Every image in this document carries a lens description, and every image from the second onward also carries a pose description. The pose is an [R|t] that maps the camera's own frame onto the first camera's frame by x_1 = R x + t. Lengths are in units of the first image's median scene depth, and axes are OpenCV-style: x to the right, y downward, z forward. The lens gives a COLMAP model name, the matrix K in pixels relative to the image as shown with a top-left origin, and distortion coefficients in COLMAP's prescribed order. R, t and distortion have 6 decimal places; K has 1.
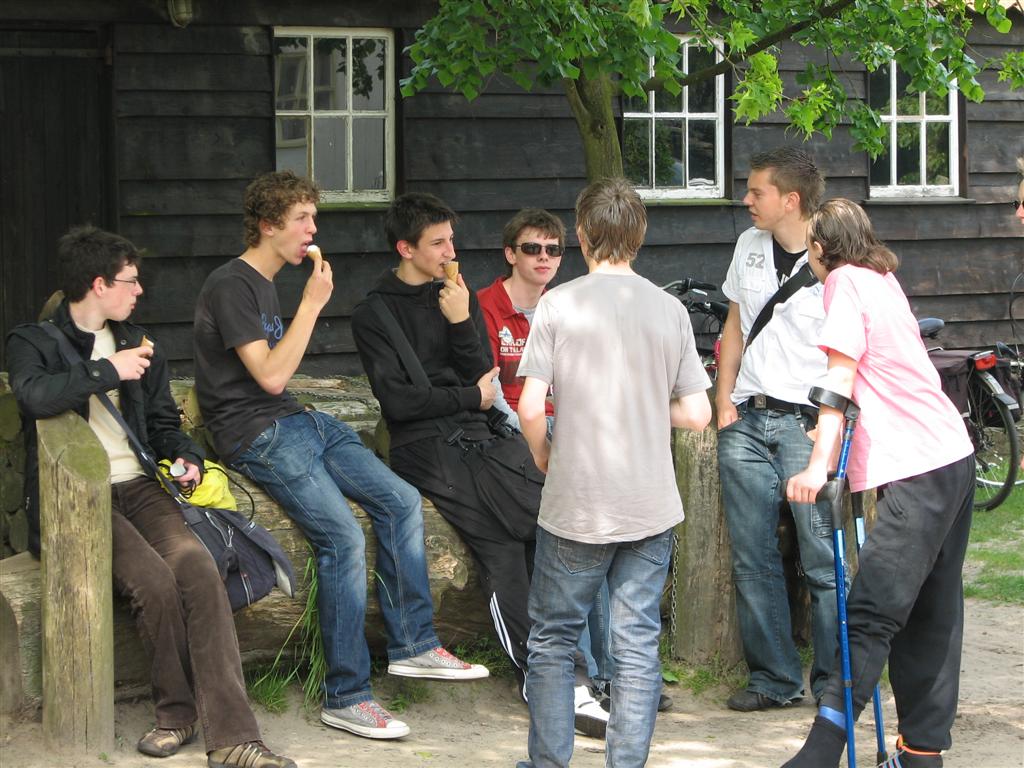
lens RADIAL K [[3966.2, 0, 511.6], [0, 3966.2, 381.9], [0, 0, 1]] dist [-0.094494, 0.000000]
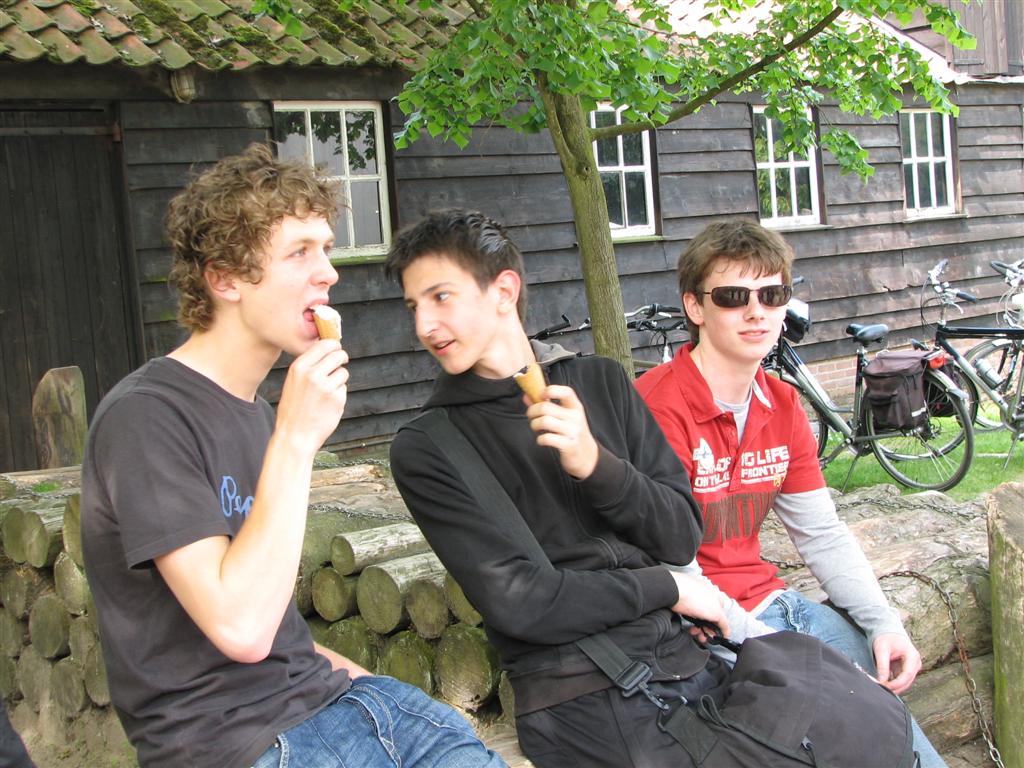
lens RADIAL K [[1746.4, 0, 515.1], [0, 1746.4, 393.4], [0, 0, 1]] dist [-0.060952, 0.000000]
pose [[0.995761, -0.072084, 0.057123, -0.026961], [0.070352, 0.997016, 0.031776, -0.019822], [-0.059243, -0.027622, 0.997861, 0.518349]]
